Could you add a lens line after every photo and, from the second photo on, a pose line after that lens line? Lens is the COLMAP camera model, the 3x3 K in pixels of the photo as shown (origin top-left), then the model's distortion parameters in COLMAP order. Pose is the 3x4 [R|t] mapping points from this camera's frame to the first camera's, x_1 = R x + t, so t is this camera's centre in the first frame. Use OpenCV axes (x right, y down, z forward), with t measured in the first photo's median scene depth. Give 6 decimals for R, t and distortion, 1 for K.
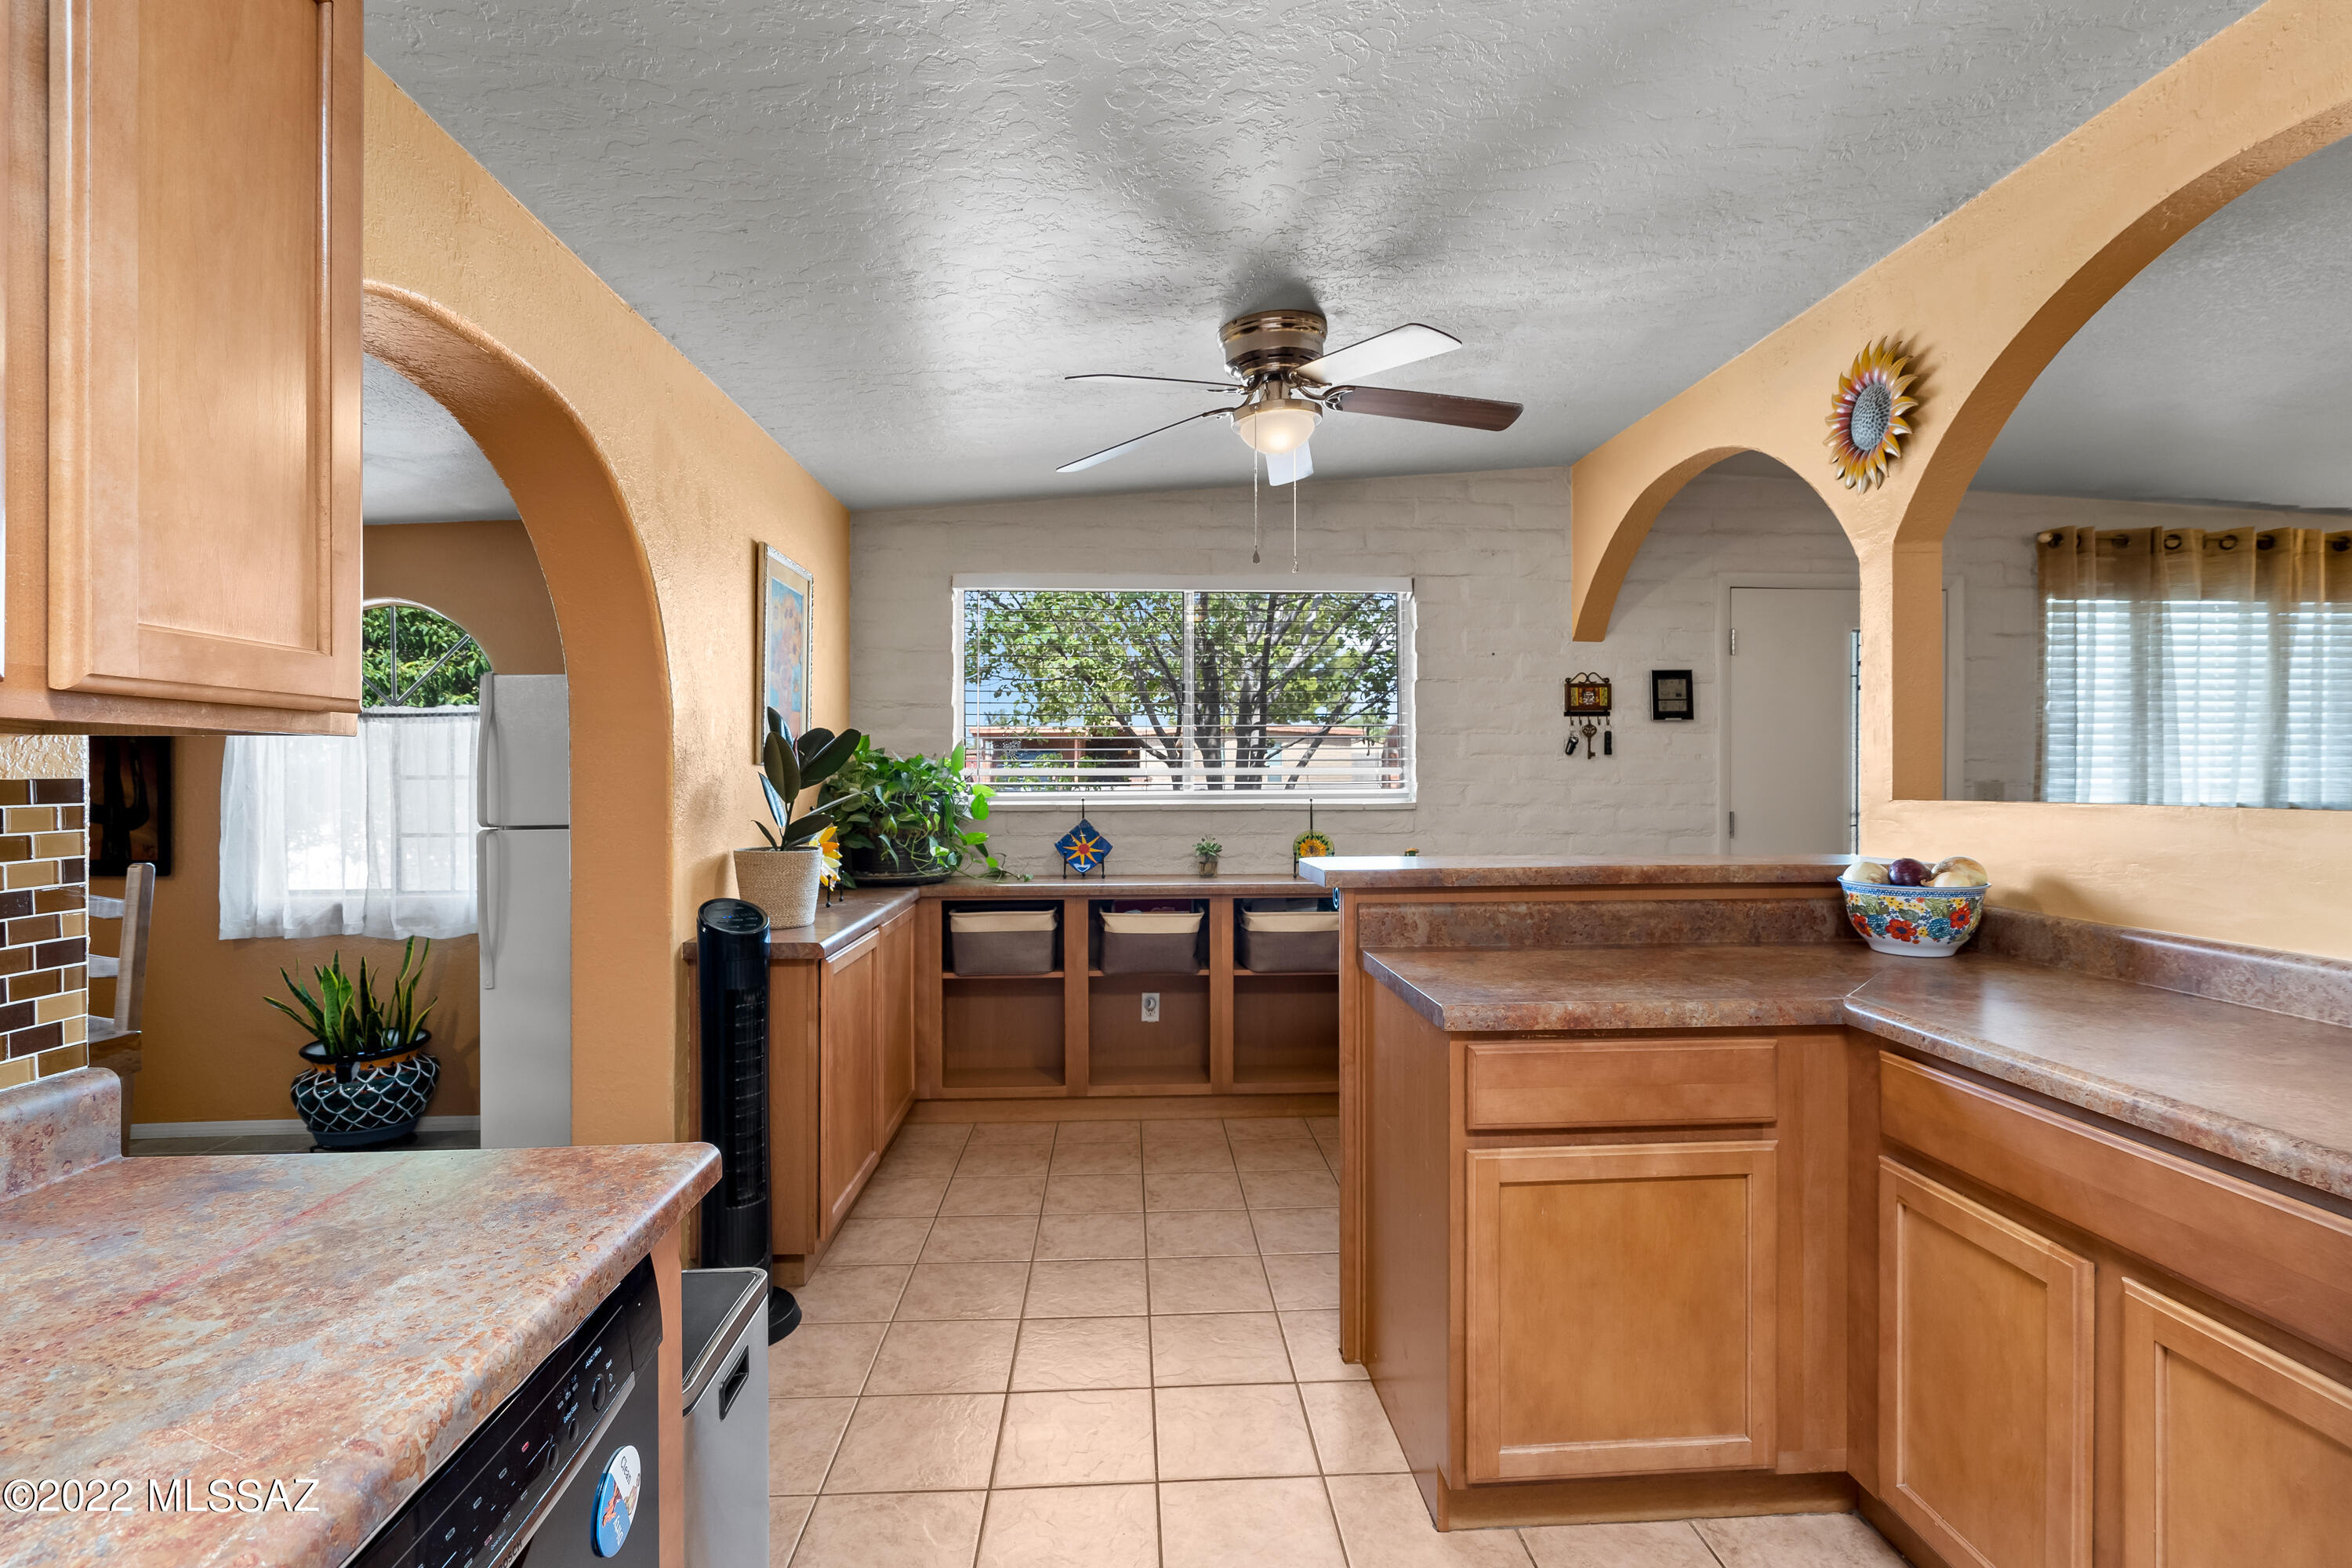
lens RADIAL K [[1099.6, 0, 1184.3], [0, 1099.6, 770.4], [0, 0, 1]] dist [-0.001313, -0.000124]
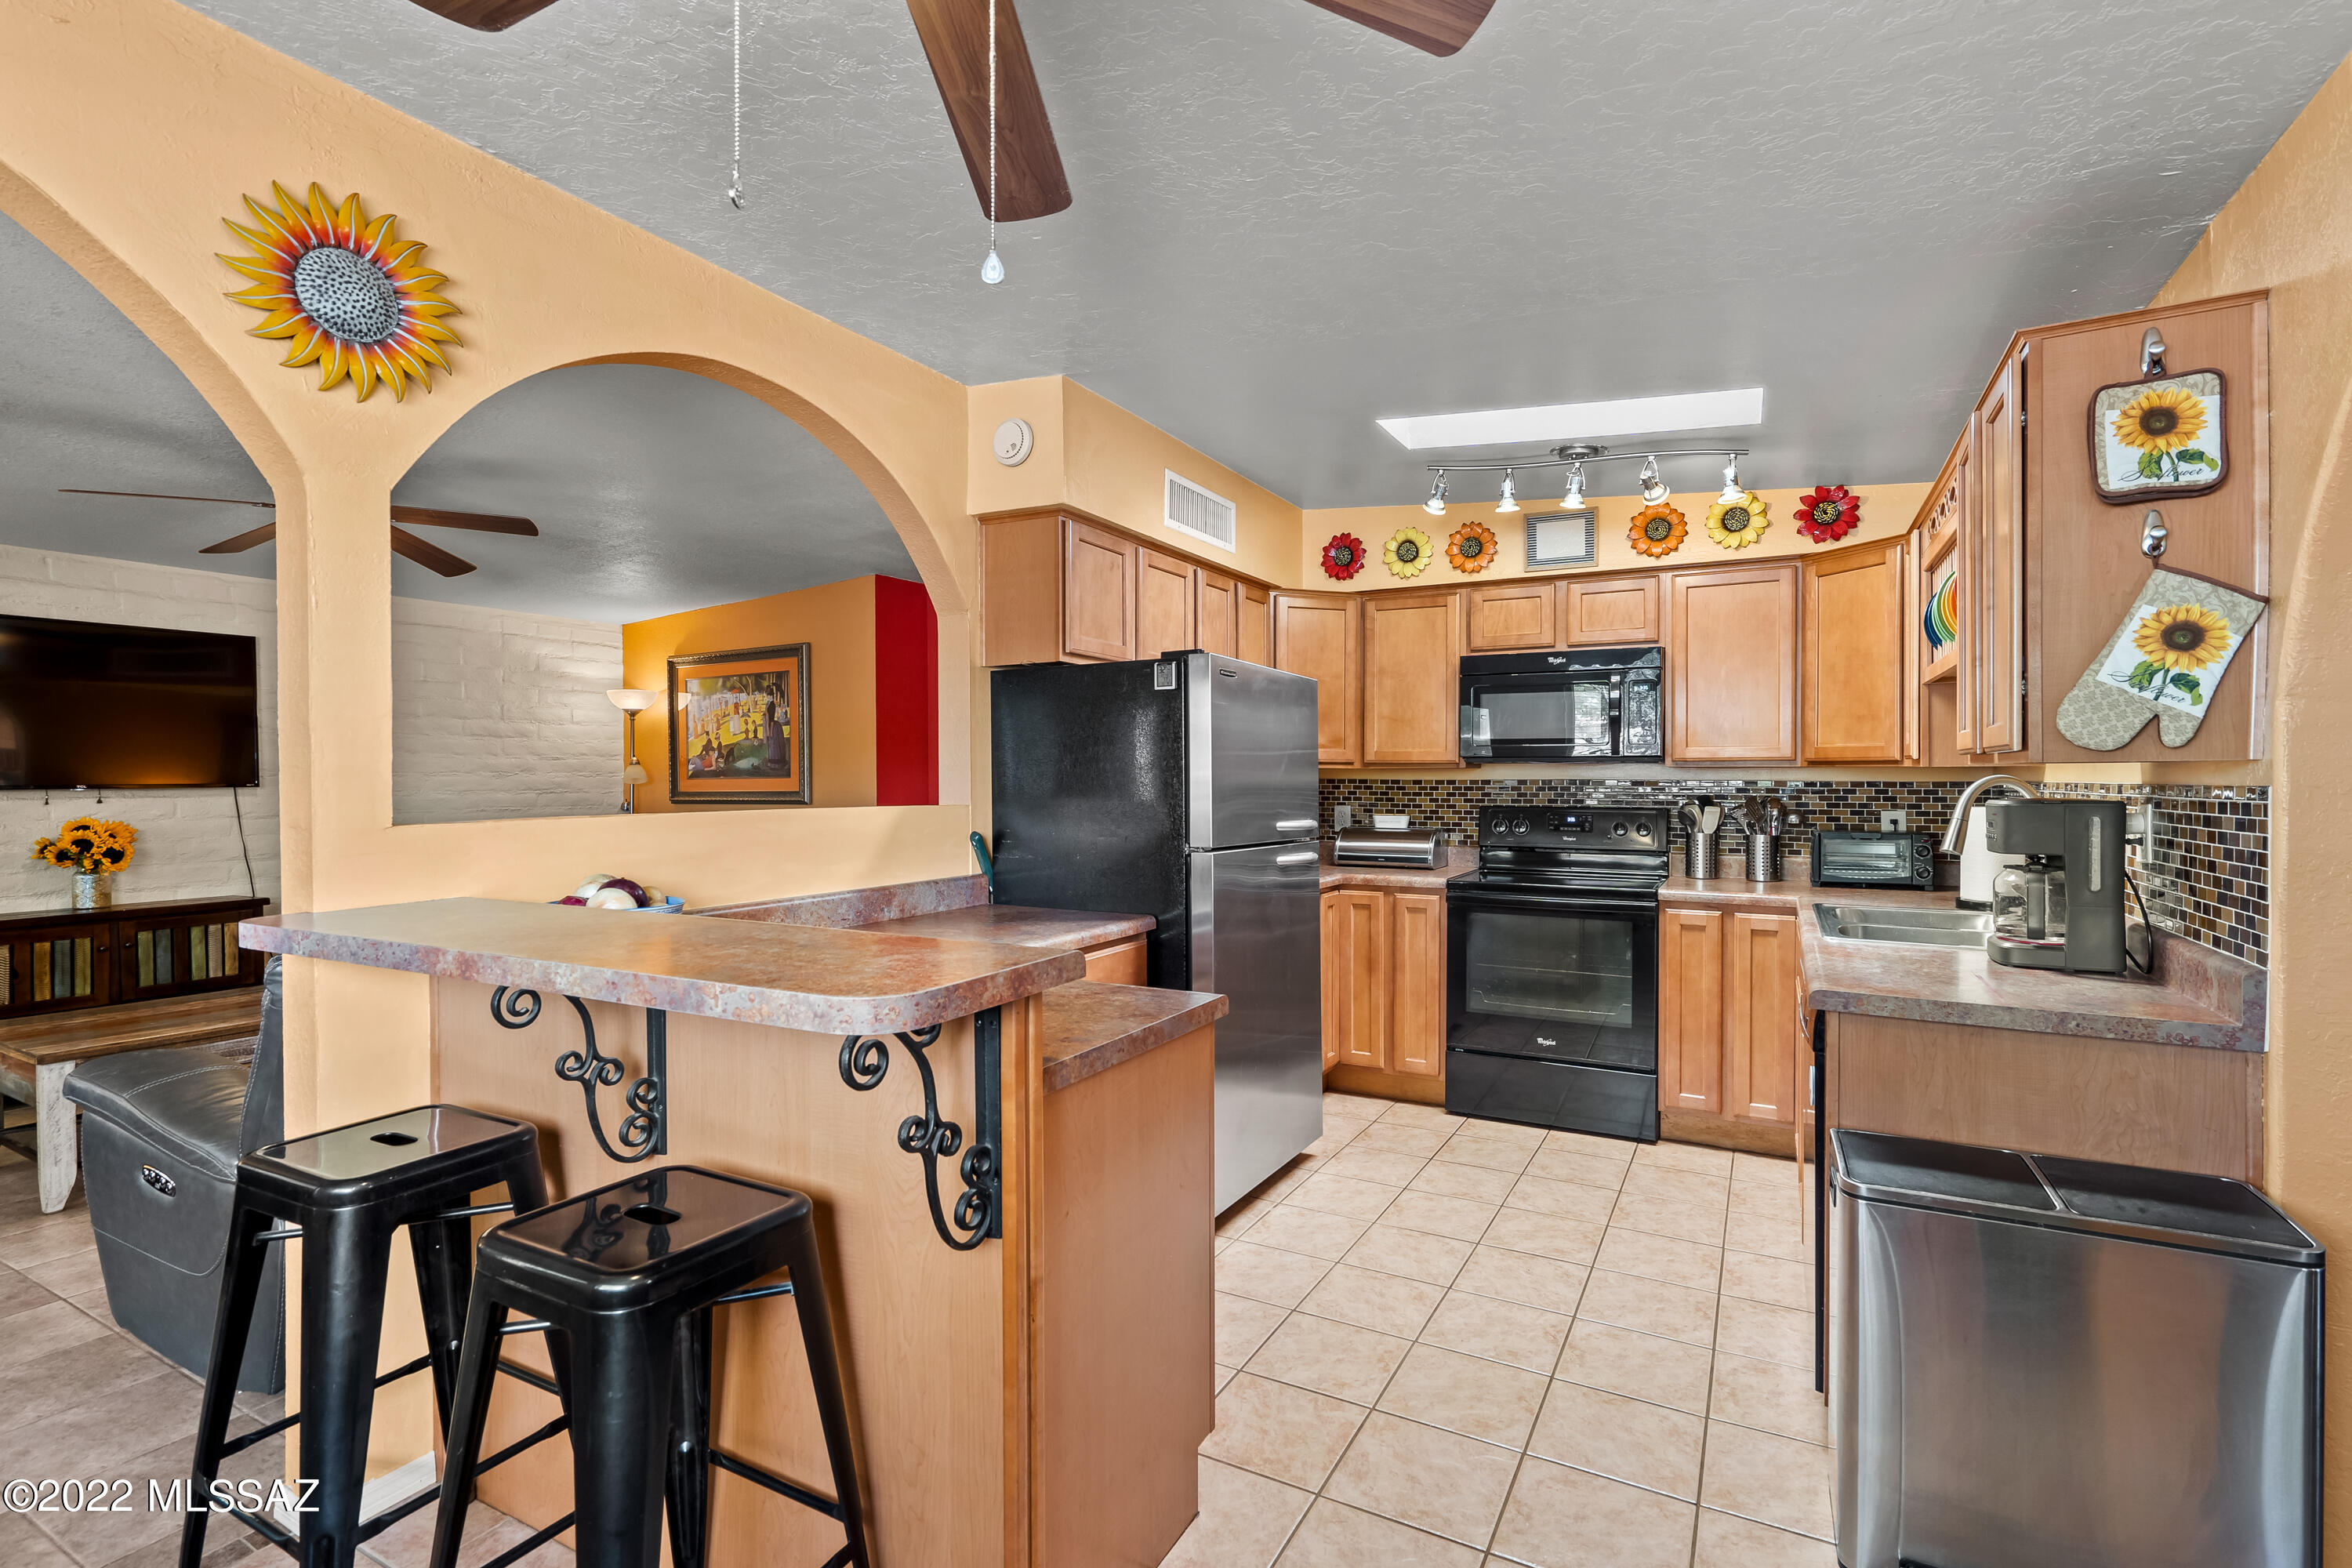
lens RADIAL K [[1082.7, 0, 1178.0], [0, 1082.7, 781.3], [0, 0, 1]] dist [0.008992, 0.000473]
pose [[-0.847757, 0.002383, 0.530379, -0.120017], [0.003695, 0.999992, 0.001414, -0.004037], [-0.530372, 0.003159, -0.847759, 0.795032]]
